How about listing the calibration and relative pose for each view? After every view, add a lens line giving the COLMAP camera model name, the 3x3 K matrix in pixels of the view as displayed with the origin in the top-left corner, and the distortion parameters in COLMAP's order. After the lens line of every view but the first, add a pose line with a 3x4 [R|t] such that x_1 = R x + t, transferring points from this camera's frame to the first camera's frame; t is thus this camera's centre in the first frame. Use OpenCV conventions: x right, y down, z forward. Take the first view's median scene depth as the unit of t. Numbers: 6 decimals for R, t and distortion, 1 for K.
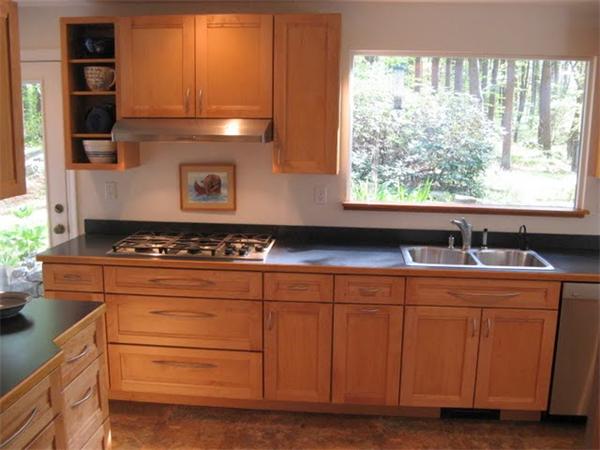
lens RADIAL K [[608.0, 0, 300.0], [0, 608.0, 225.0], [0, 0, 1]] dist [-0.160549, -0.001518]
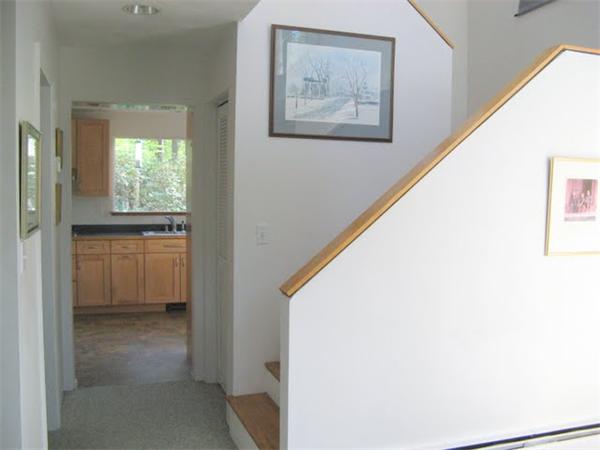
lens RADIAL K [[608.0, 0, 300.0], [0, 608.0, 225.0], [0, 0, 1]] dist [-0.160549, -0.001518]
pose [[0.917239, -0.031824, 0.397065, -0.159502], [0.074089, 0.993040, -0.091558, 0.259896], [-0.391387, 0.113399, 0.913212, -1.151235]]
